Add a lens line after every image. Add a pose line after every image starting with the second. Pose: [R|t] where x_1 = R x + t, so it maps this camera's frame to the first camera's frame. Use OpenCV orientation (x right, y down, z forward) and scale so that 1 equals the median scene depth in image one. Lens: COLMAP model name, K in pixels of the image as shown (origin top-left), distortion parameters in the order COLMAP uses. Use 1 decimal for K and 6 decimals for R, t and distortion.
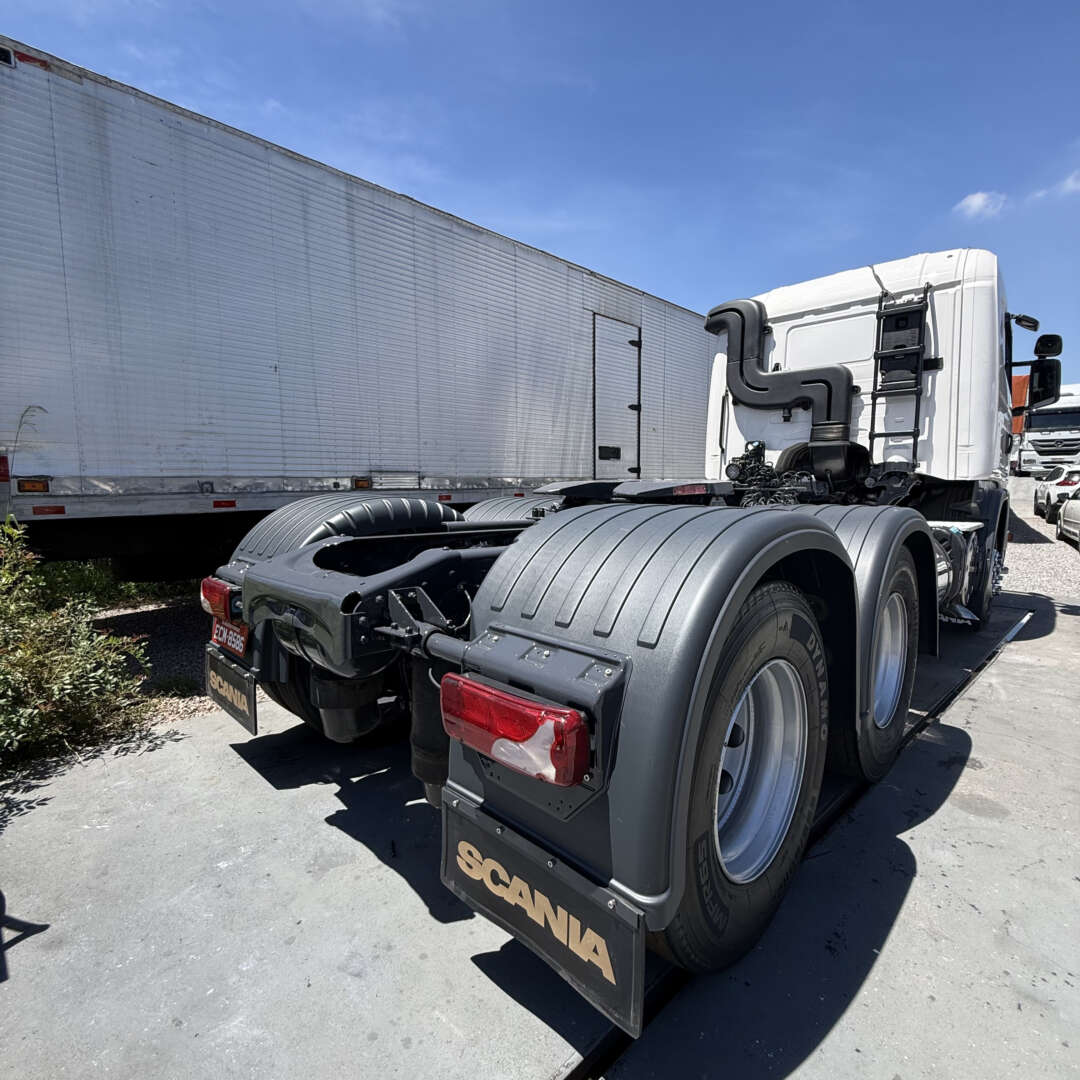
lens RADIAL K [[572.5, 0, 538.9], [0, 572.5, 537.8], [0, 0, 1]] dist [-0.001161, 0.000363]
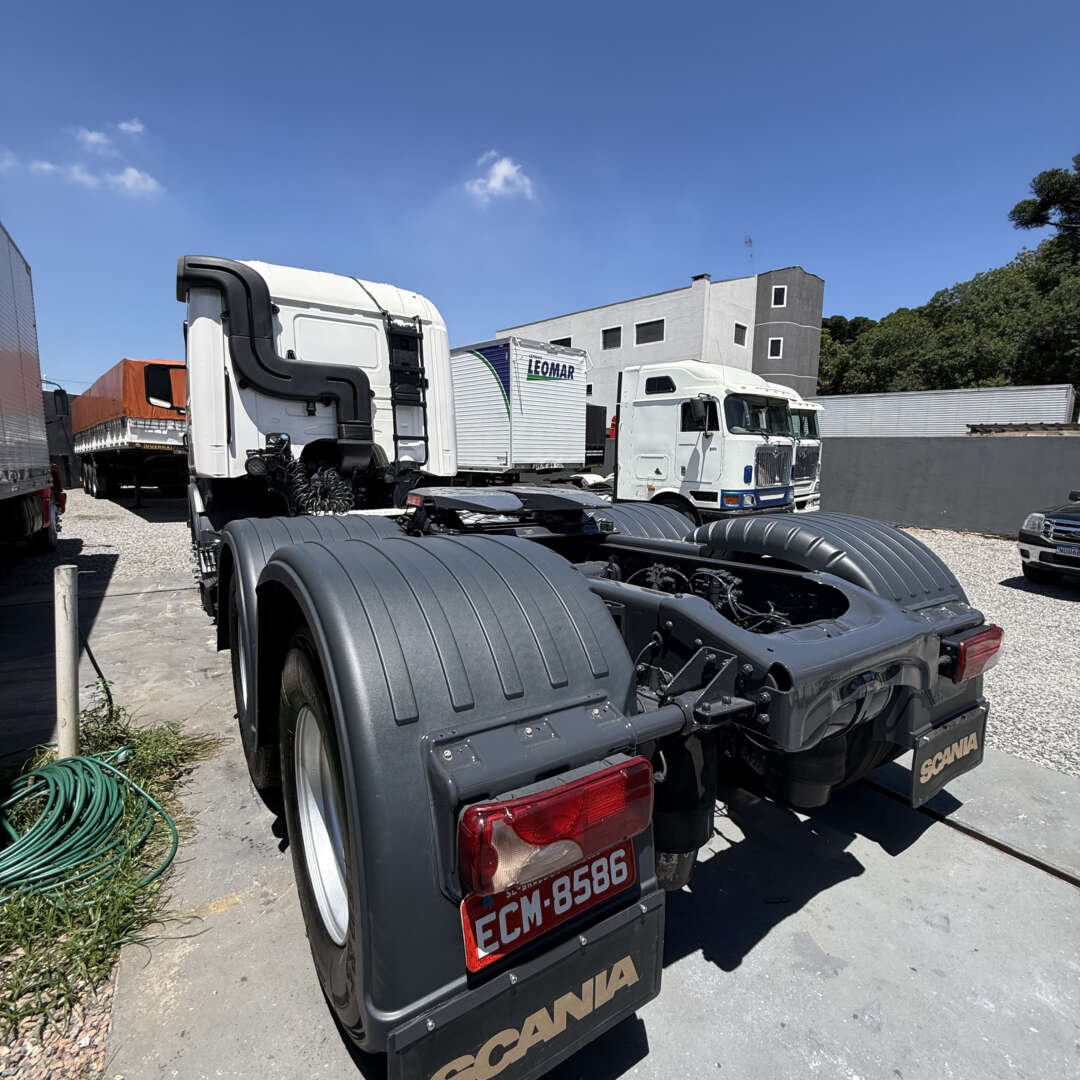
lens RADIAL K [[572.5, 0, 538.9], [0, 572.5, 537.8], [0, 0, 1]] dist [-0.001161, 0.000363]
pose [[0.211302, -0.122356, 0.969732, -0.473894], [0.083703, 0.990754, 0.106770, -0.074539], [-0.973830, 0.058609, 0.219590, 0.457042]]
